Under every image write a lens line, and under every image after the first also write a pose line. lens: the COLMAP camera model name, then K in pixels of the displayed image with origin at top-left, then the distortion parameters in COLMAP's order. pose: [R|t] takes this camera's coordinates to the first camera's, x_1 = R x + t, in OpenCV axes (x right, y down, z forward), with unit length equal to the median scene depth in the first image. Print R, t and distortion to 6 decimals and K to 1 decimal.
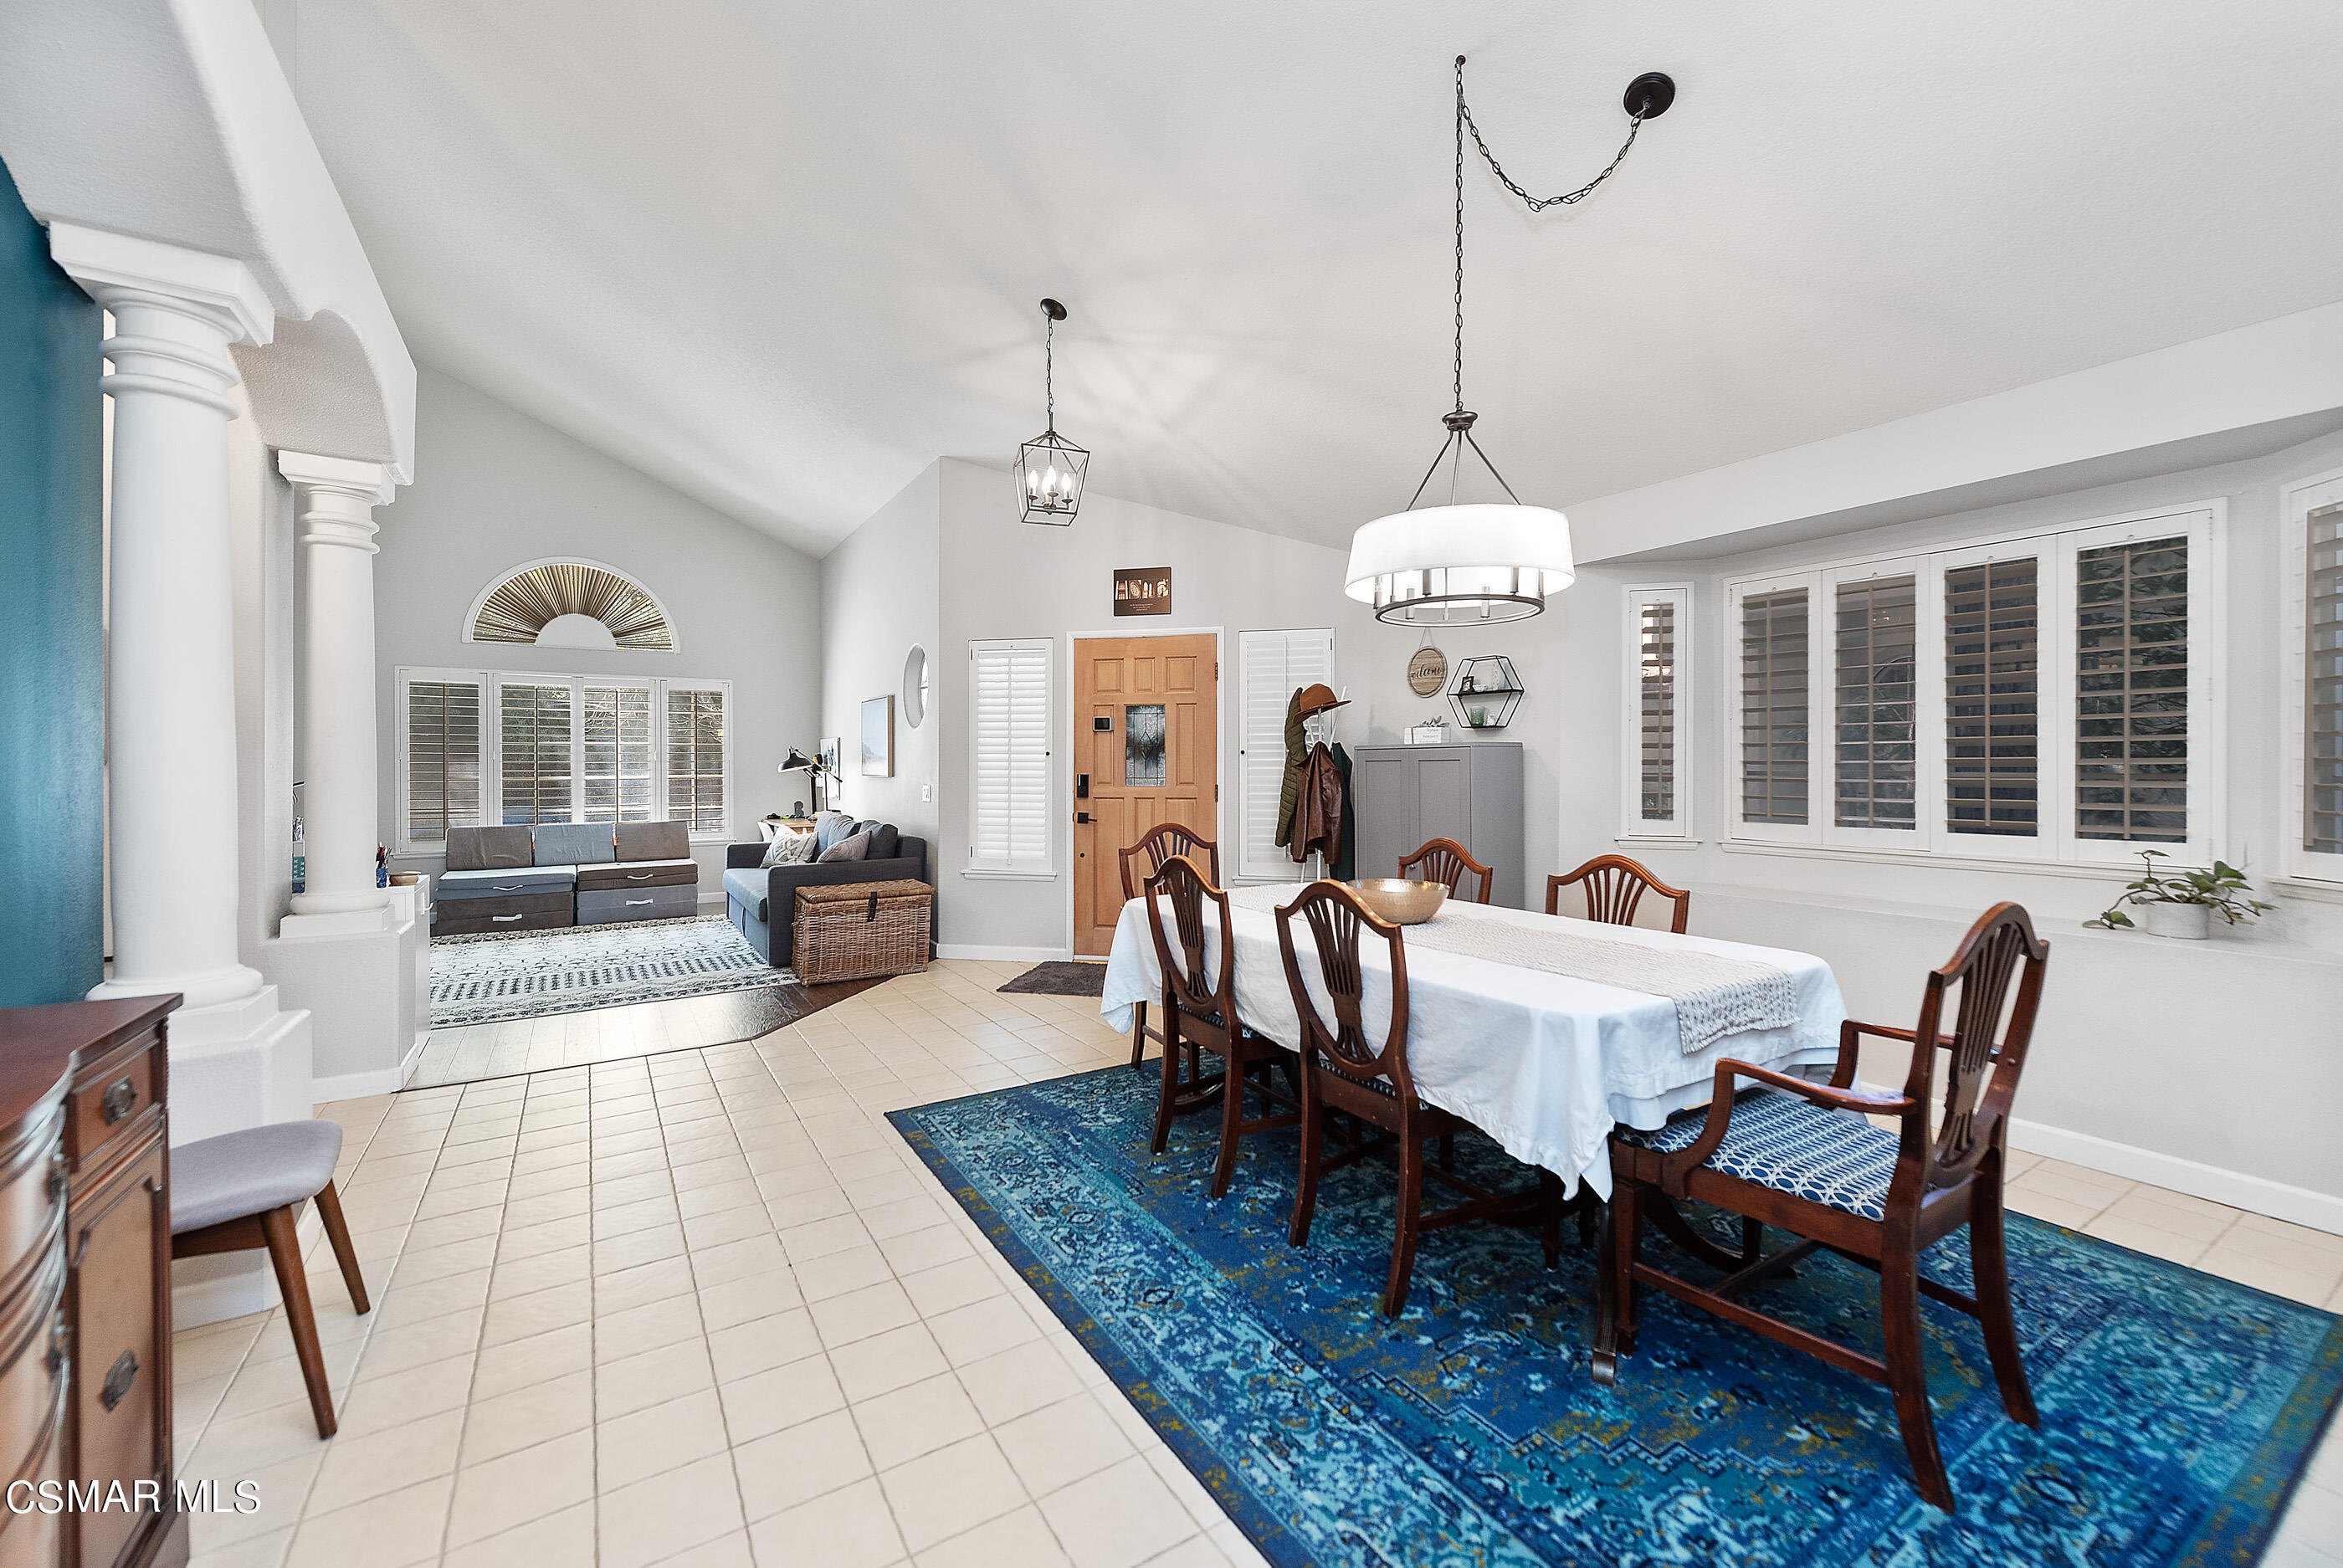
lens RADIAL K [[947.8, 0, 1170.2], [0, 947.8, 771.9], [0, 0, 1]] dist [0.000270, -0.000073]
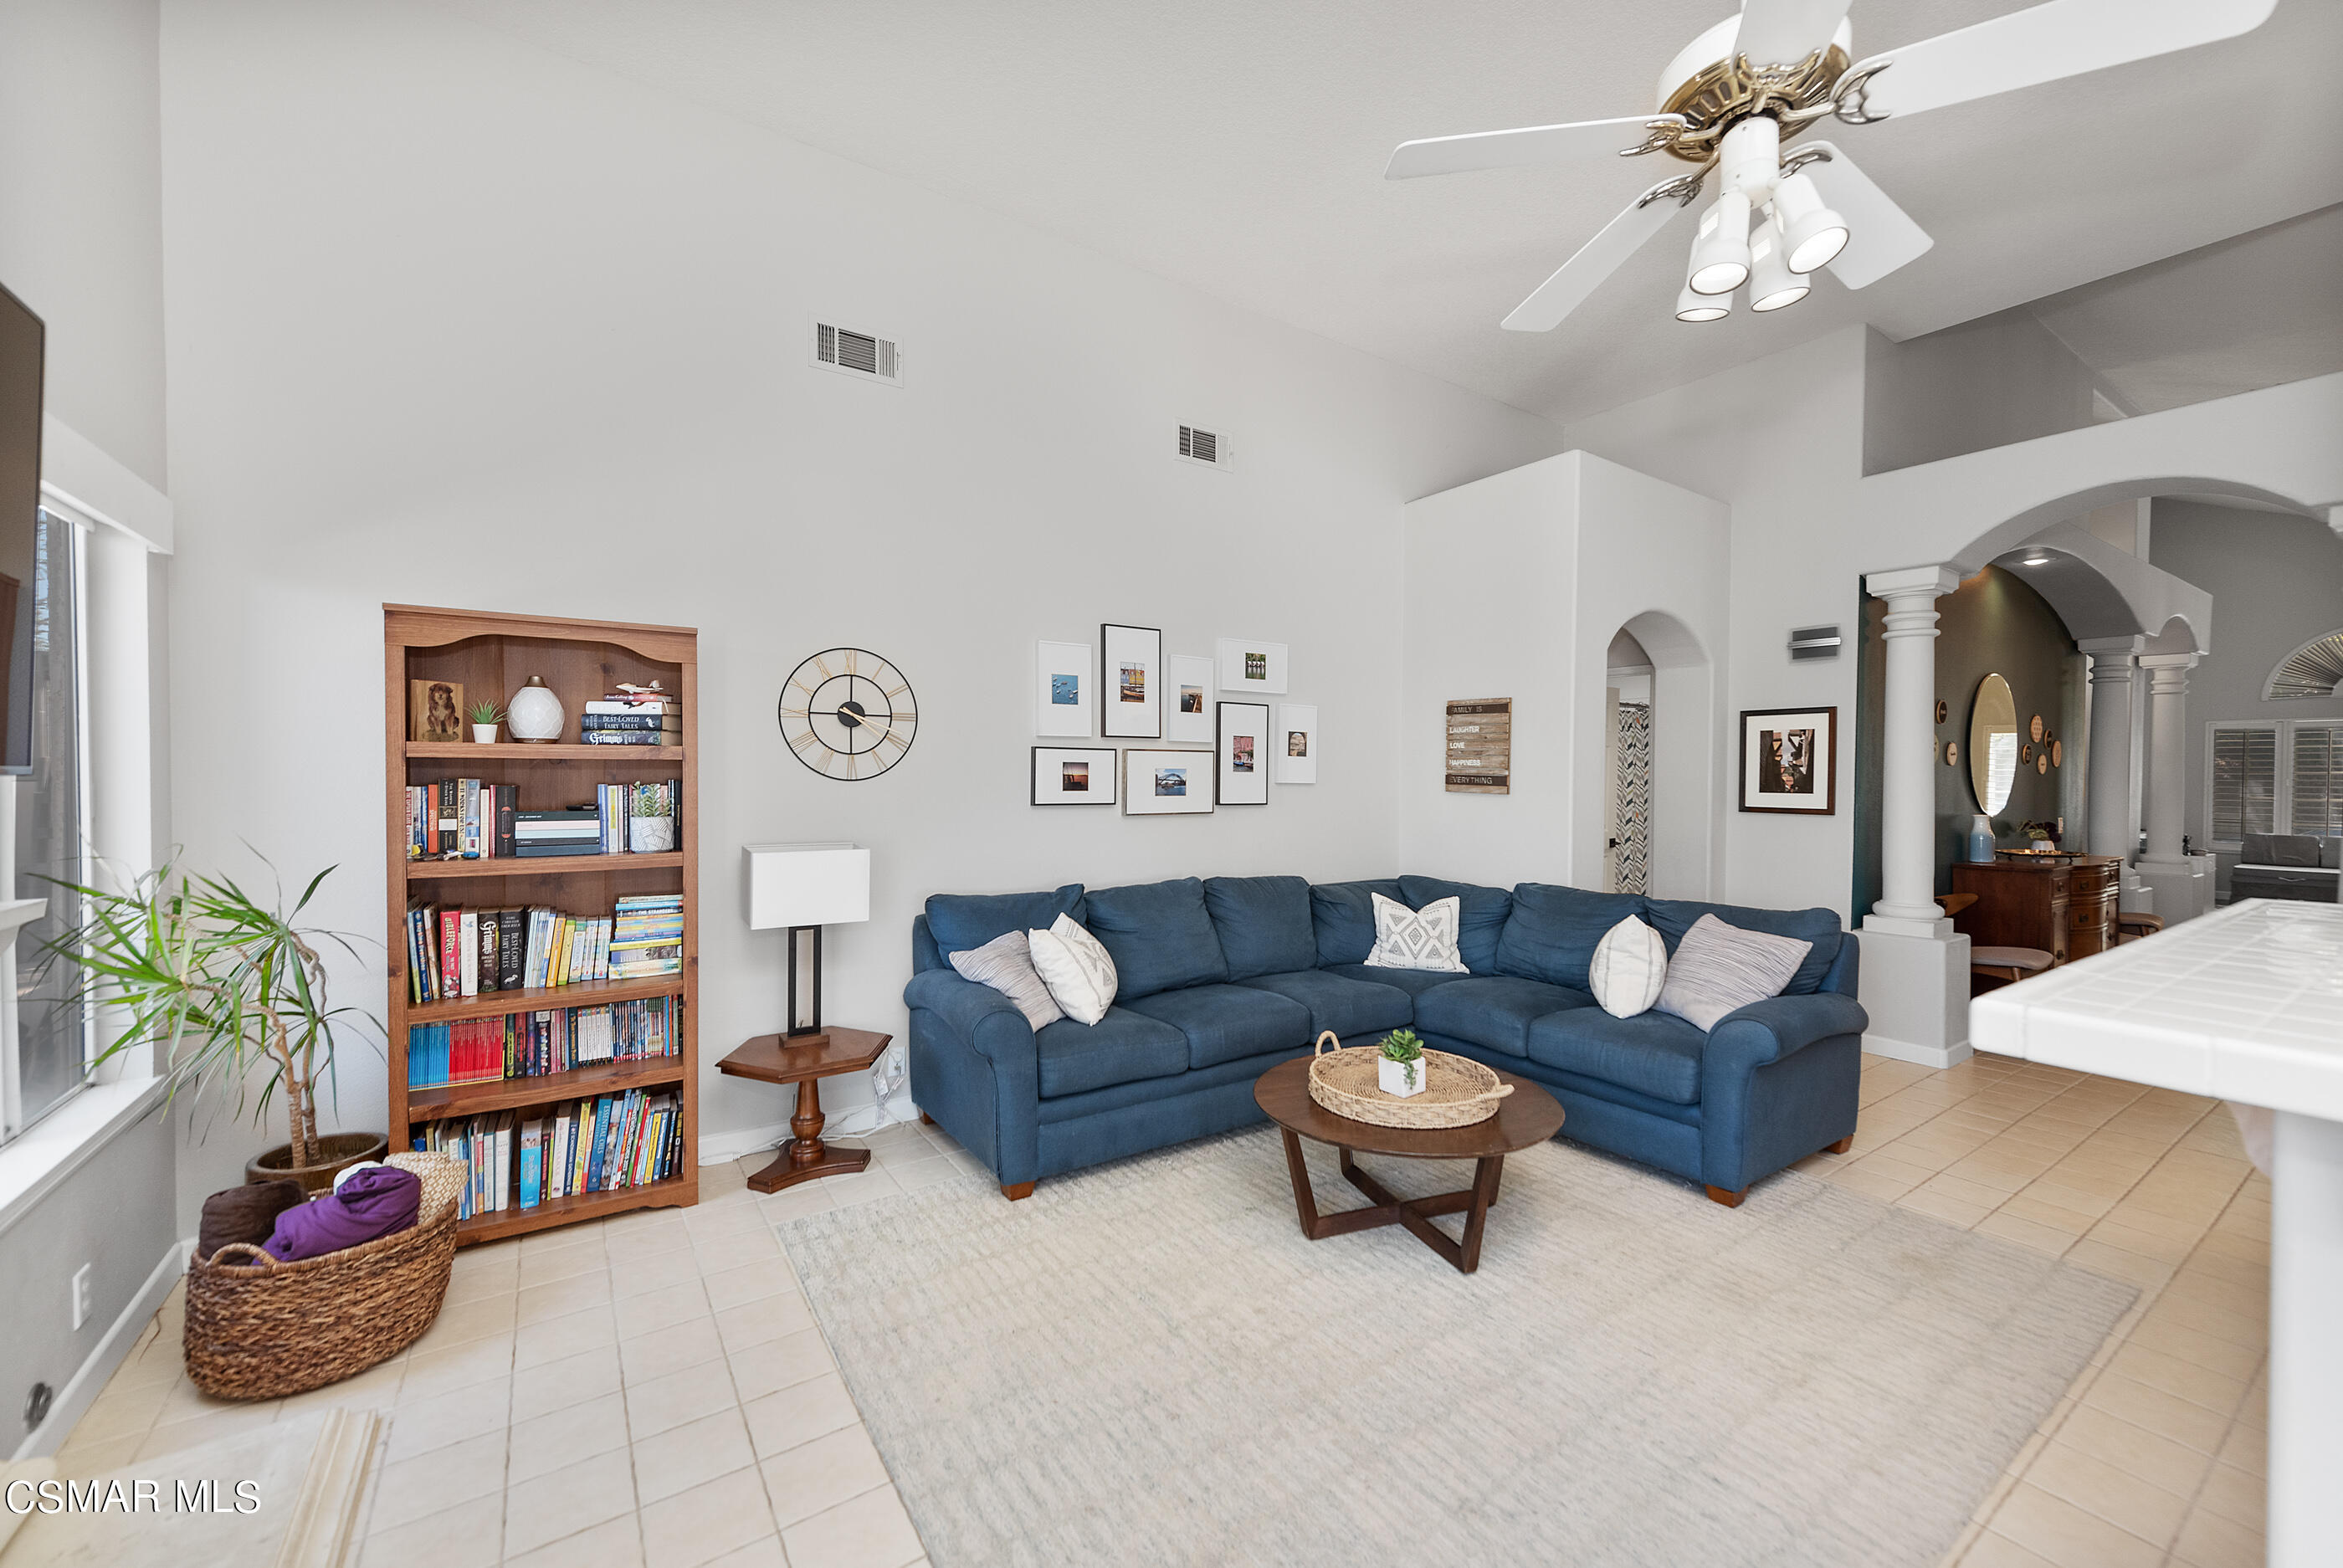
lens RADIAL K [[914.7, 0, 1183.7], [0, 914.7, 788.6], [0, 0, 1]] dist [0.001929, -0.000259]
pose [[0.039180, 0.019492, -0.999042, 0.749796], [-0.005397, 0.999799, 0.019295, -0.035000], [0.999218, 0.004636, 0.039278, -0.879584]]
